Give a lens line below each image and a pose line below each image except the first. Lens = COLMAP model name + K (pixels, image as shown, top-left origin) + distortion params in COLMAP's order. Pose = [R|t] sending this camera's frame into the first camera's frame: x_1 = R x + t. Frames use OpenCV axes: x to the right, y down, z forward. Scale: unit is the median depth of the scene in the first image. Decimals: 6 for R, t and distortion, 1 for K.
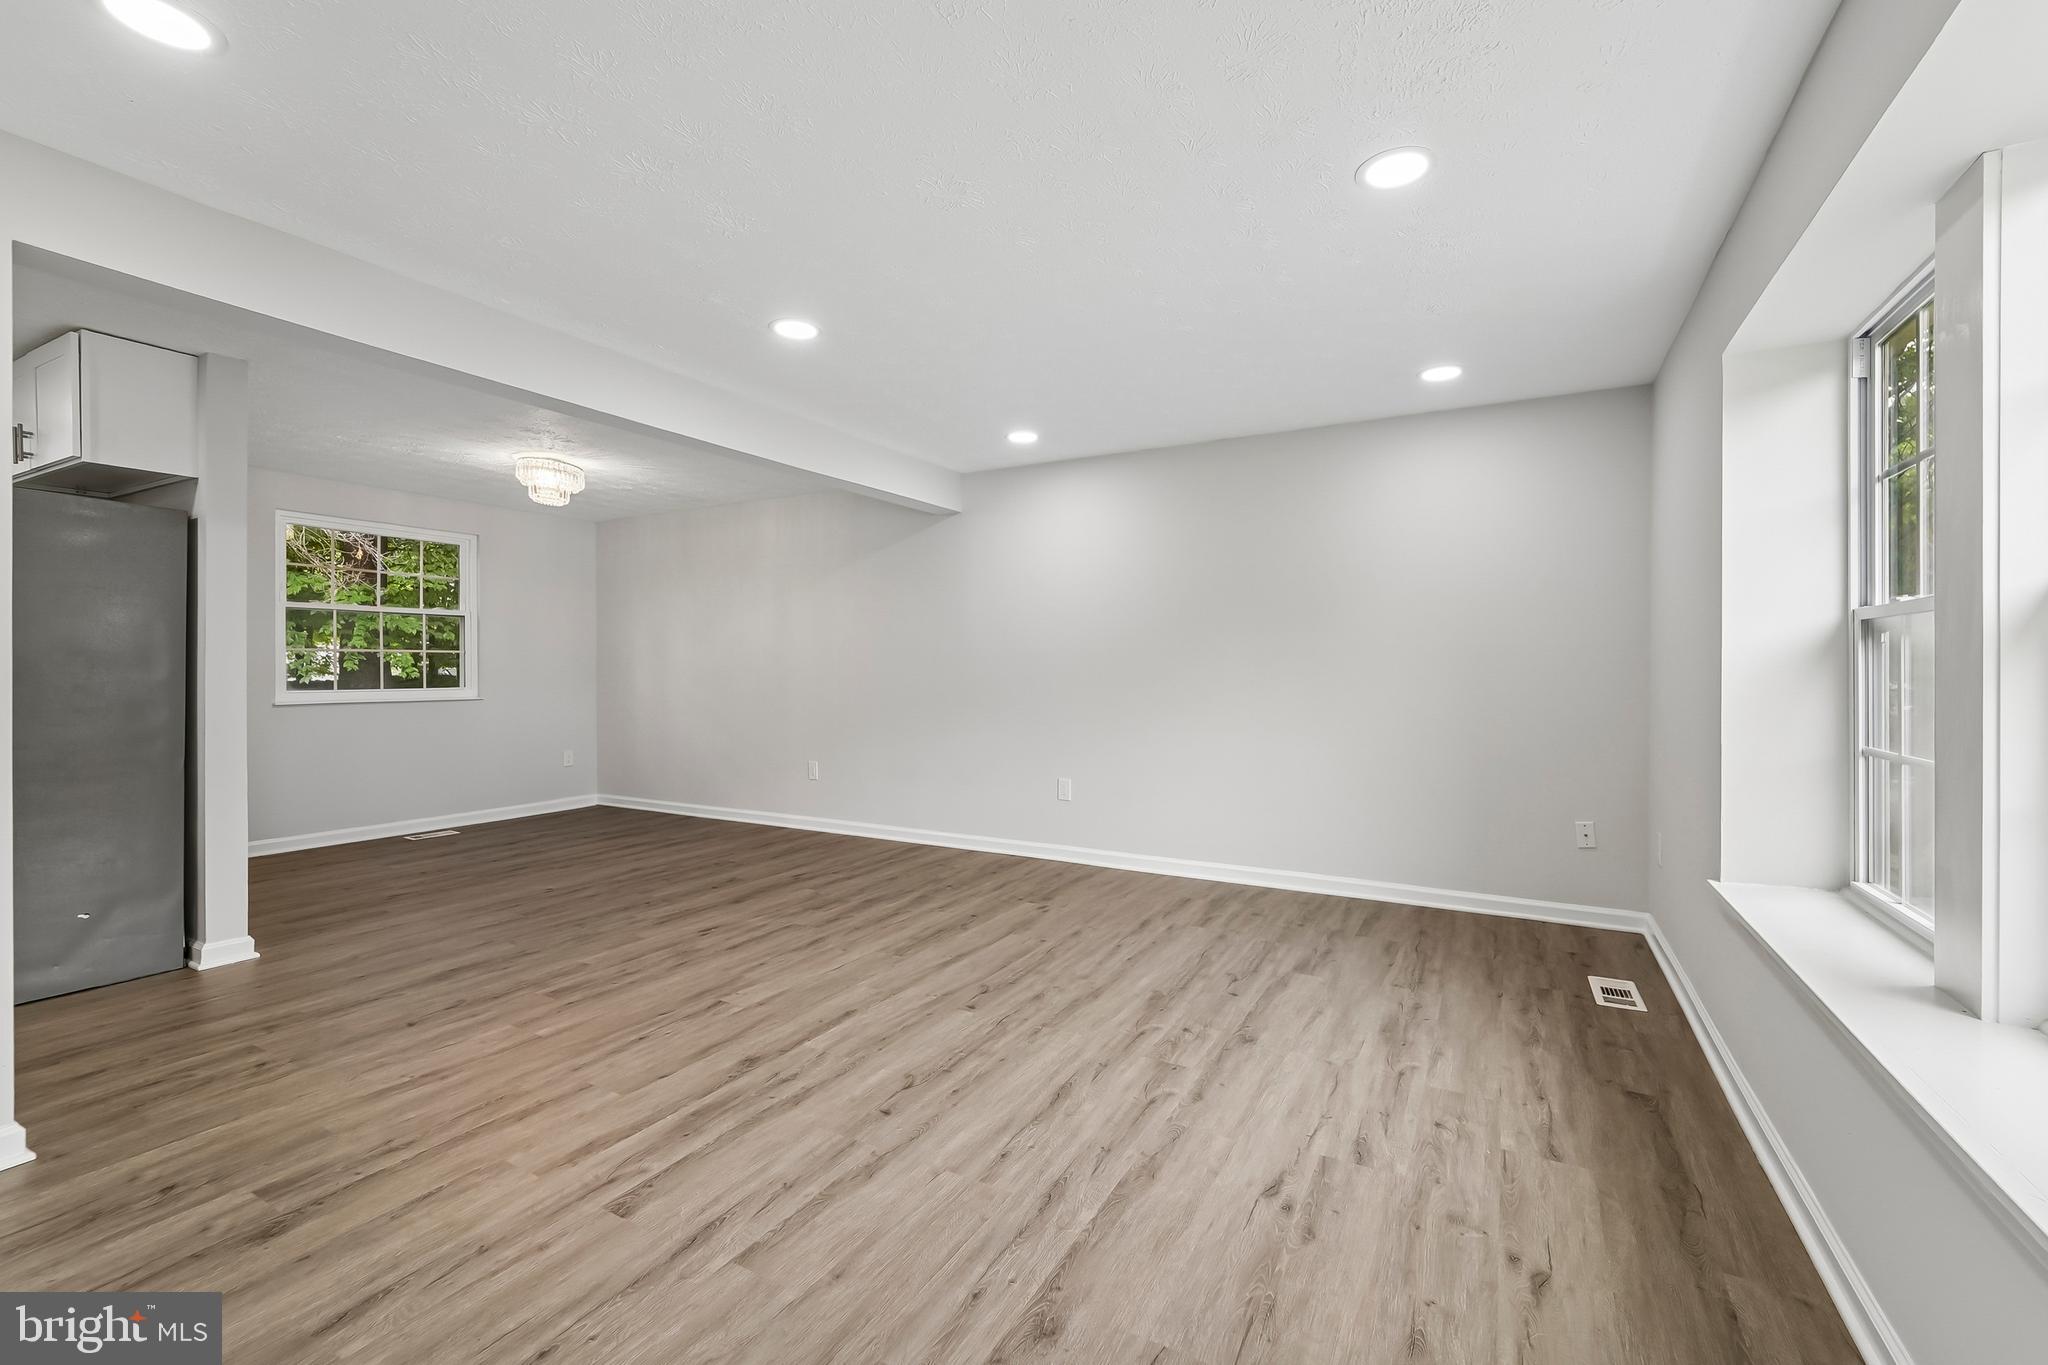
lens RADIAL K [[860.5, 0, 1037.8], [0, 860.5, 676.4], [0, 0, 1]] dist [-0.004931, 0.000231]
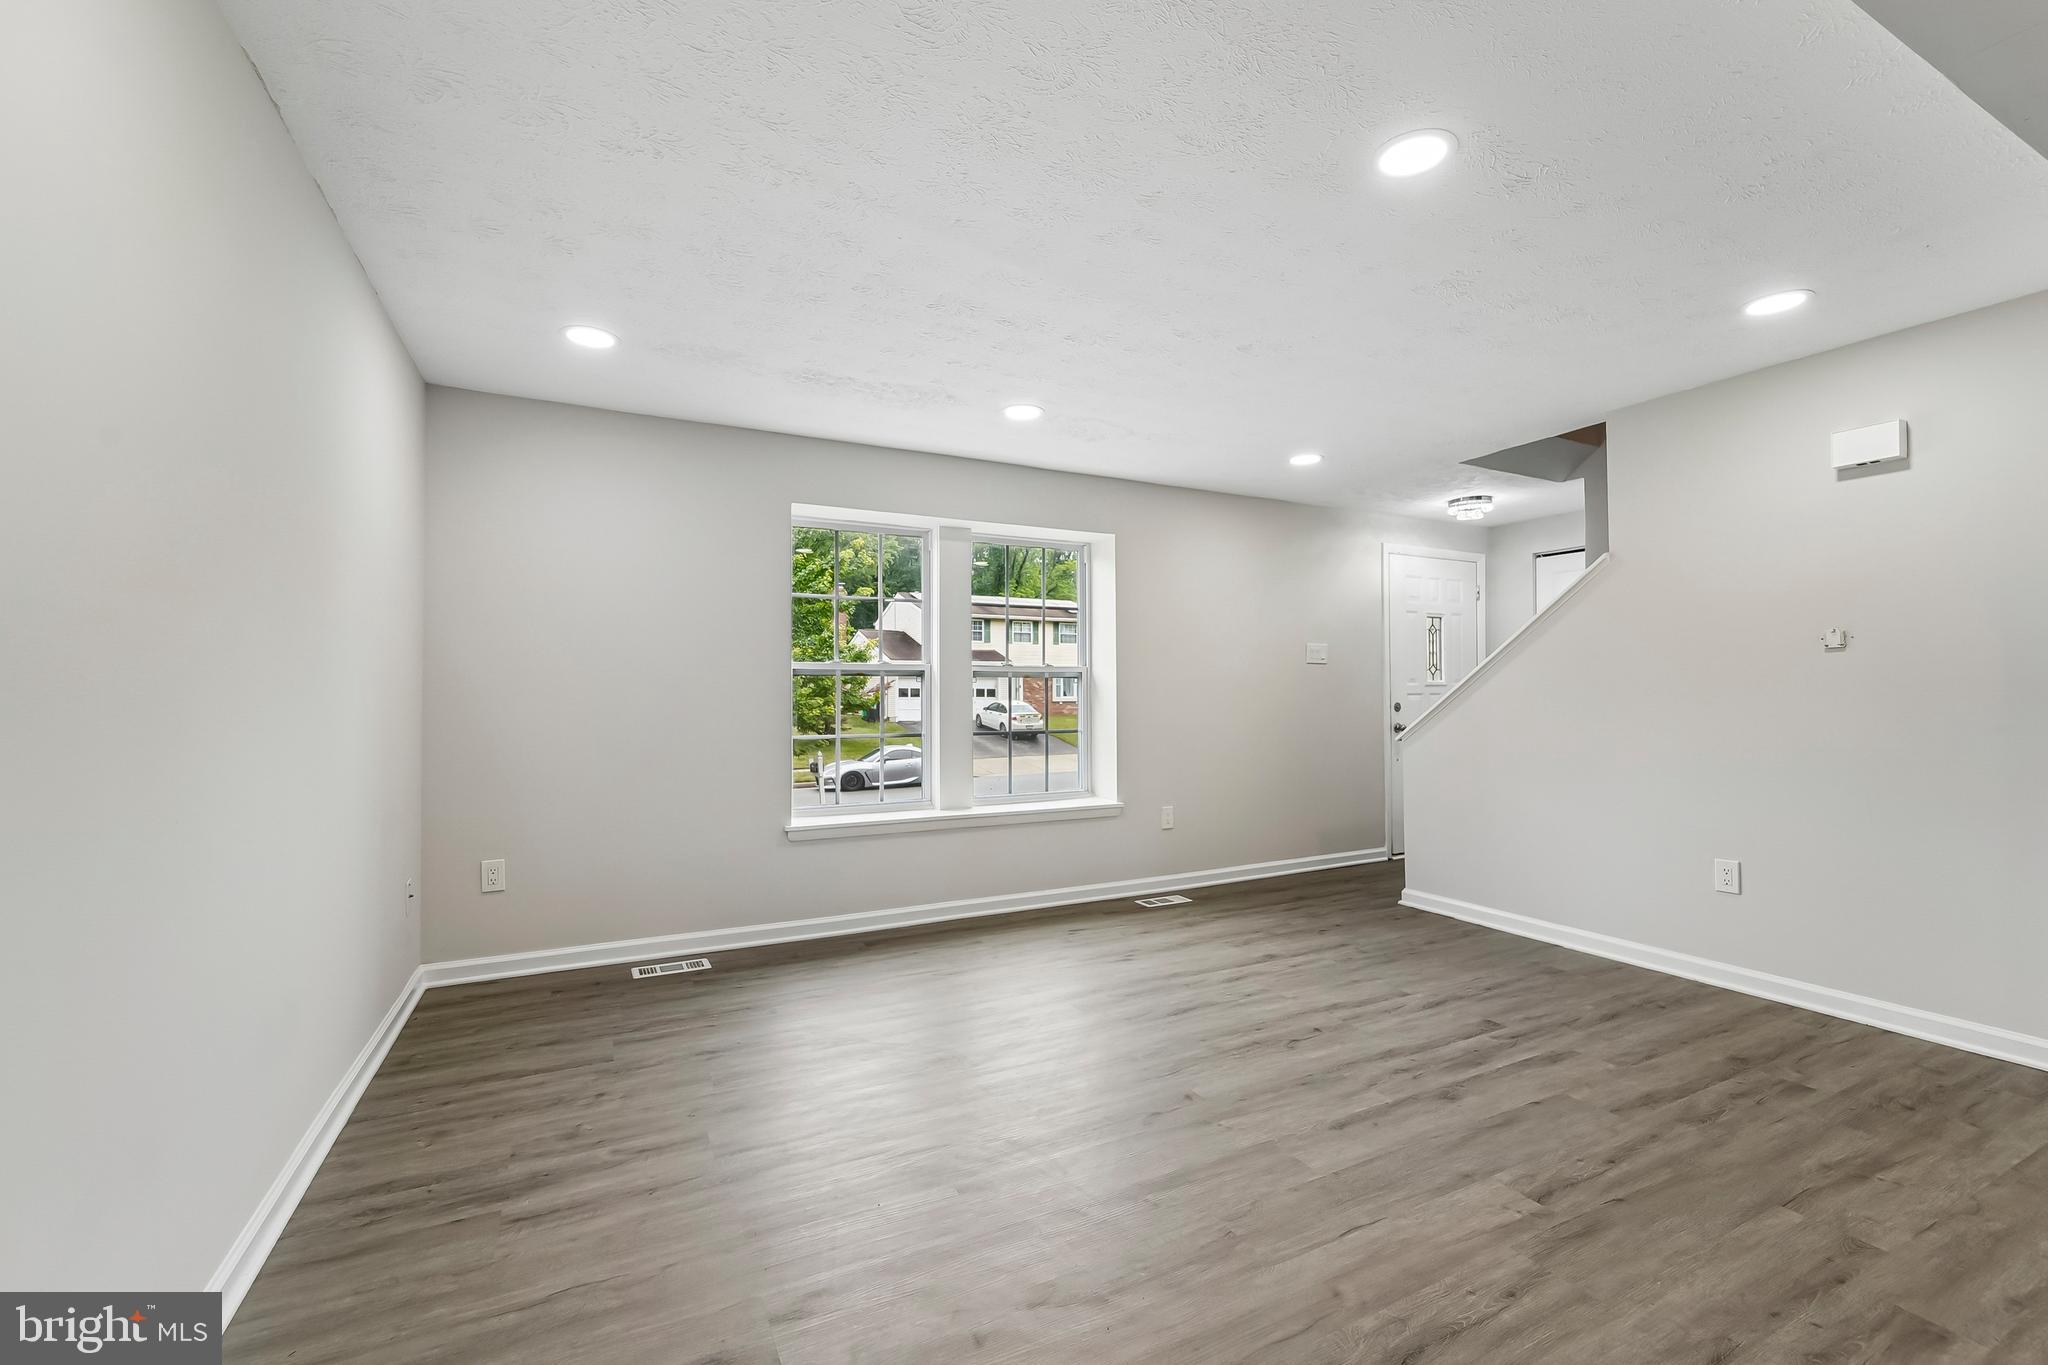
lens RADIAL K [[860.5, 0, 1025.5], [0, 860.5, 685.3], [0, 0, 1]] dist [-0.004931, 0.000231]
pose [[-0.825287, 0.006945, 0.564670, -0.523297], [0.005455, 0.999976, -0.004325, -0.019175], [-0.564687, -0.000489, -0.825305, 2.204965]]
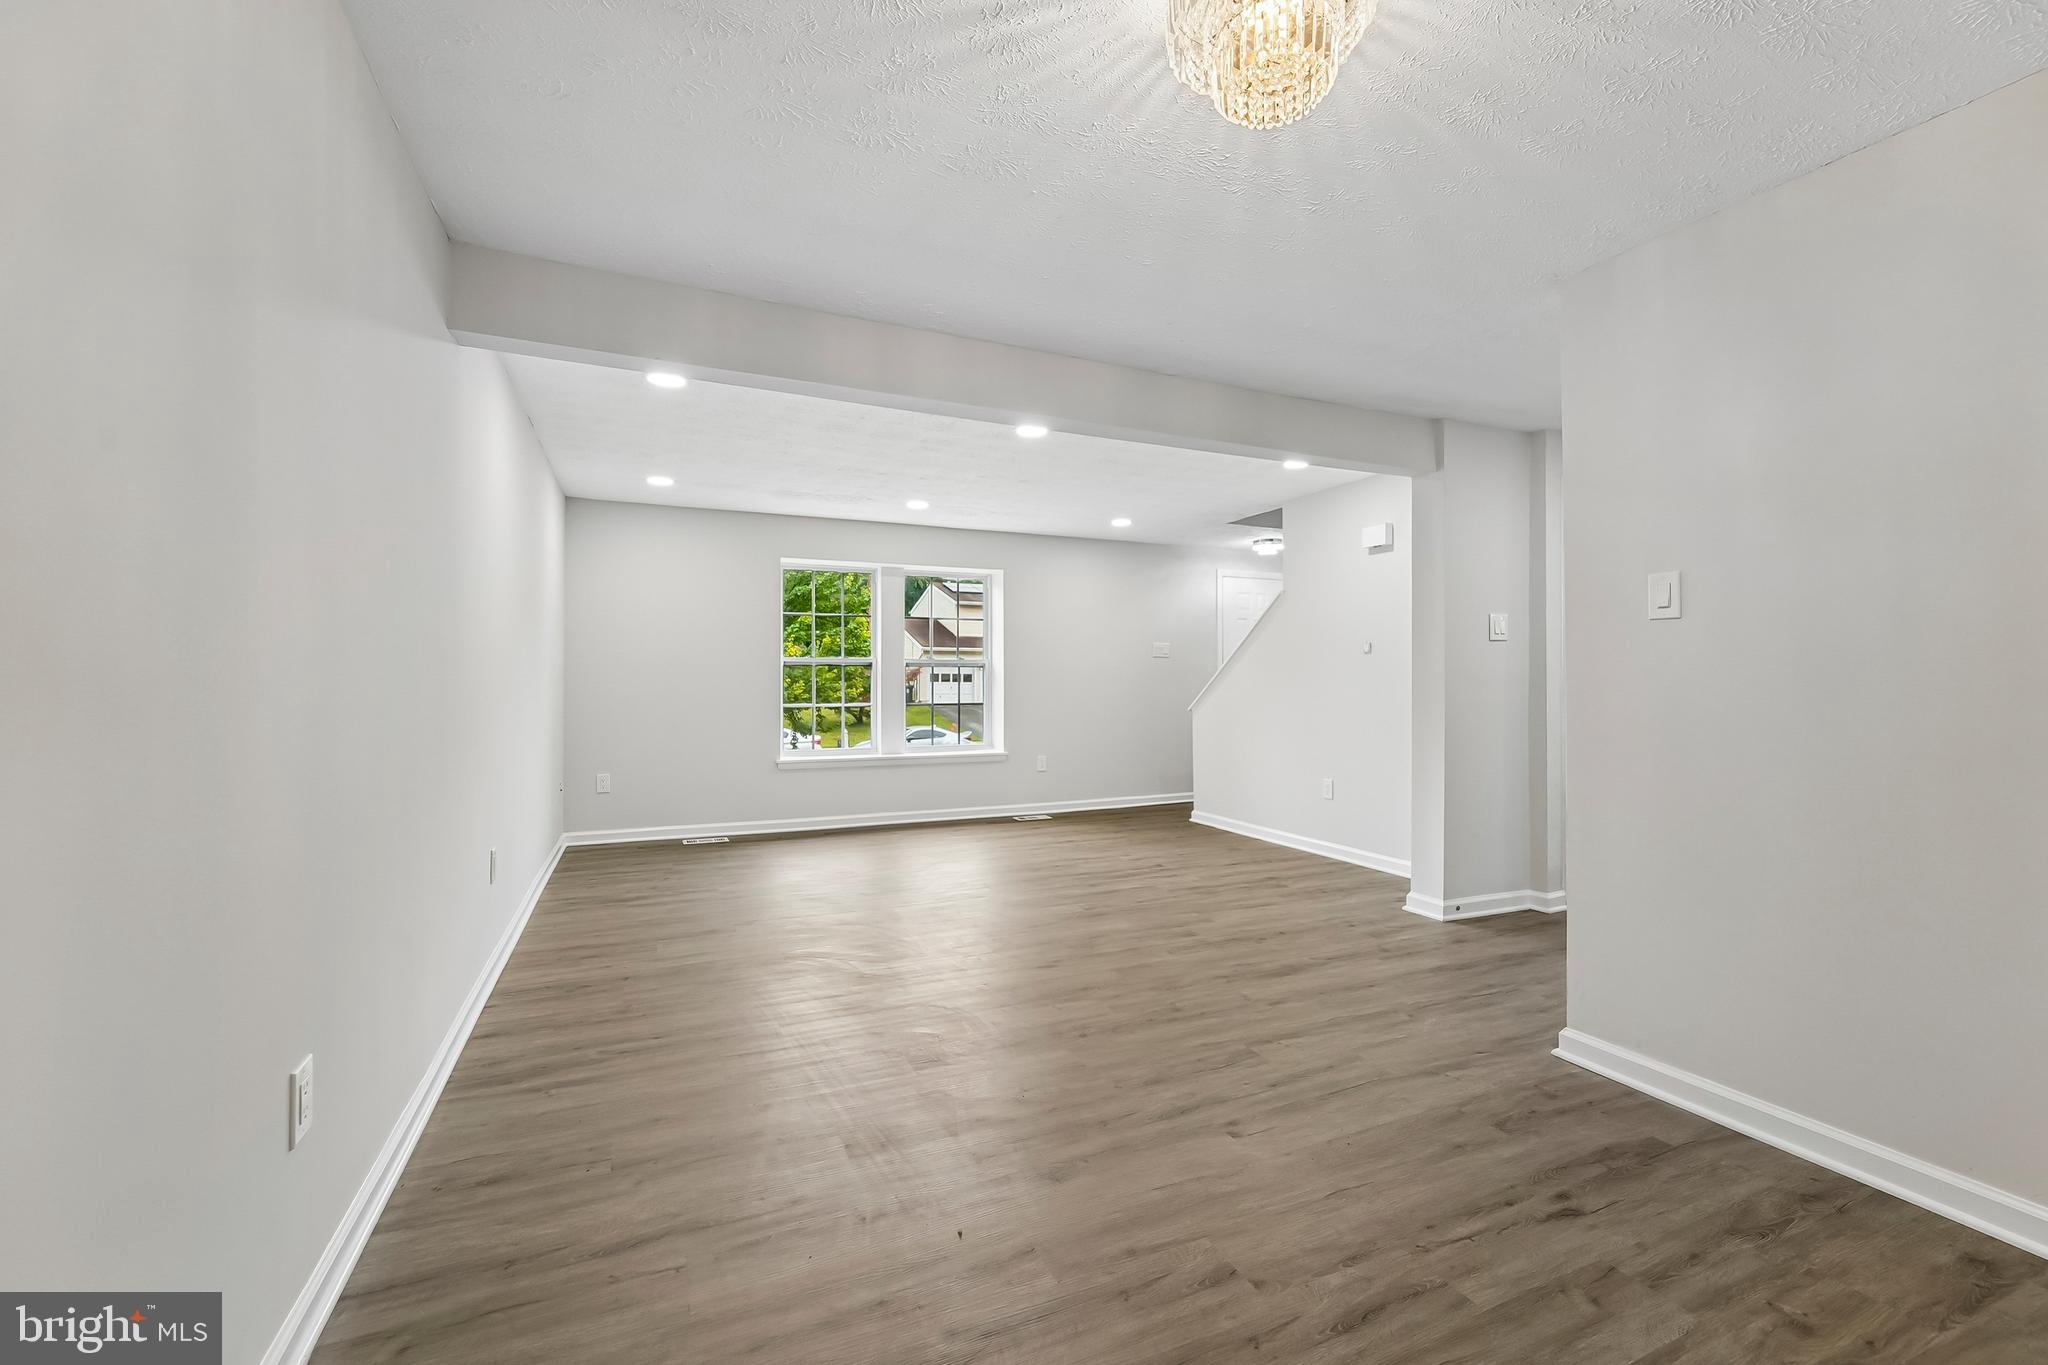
lens RADIAL K [[860.5, 0, 1022.9], [0, 860.5, 674.5], [0, 0, 1]] dist [-0.004931, 0.000231]
pose [[-0.793178, 0.002108, 0.608986, -1.455817], [0.002607, 0.999997, -0.000066, -0.019190], [-0.608984, 0.001535, -0.793181, 2.759245]]
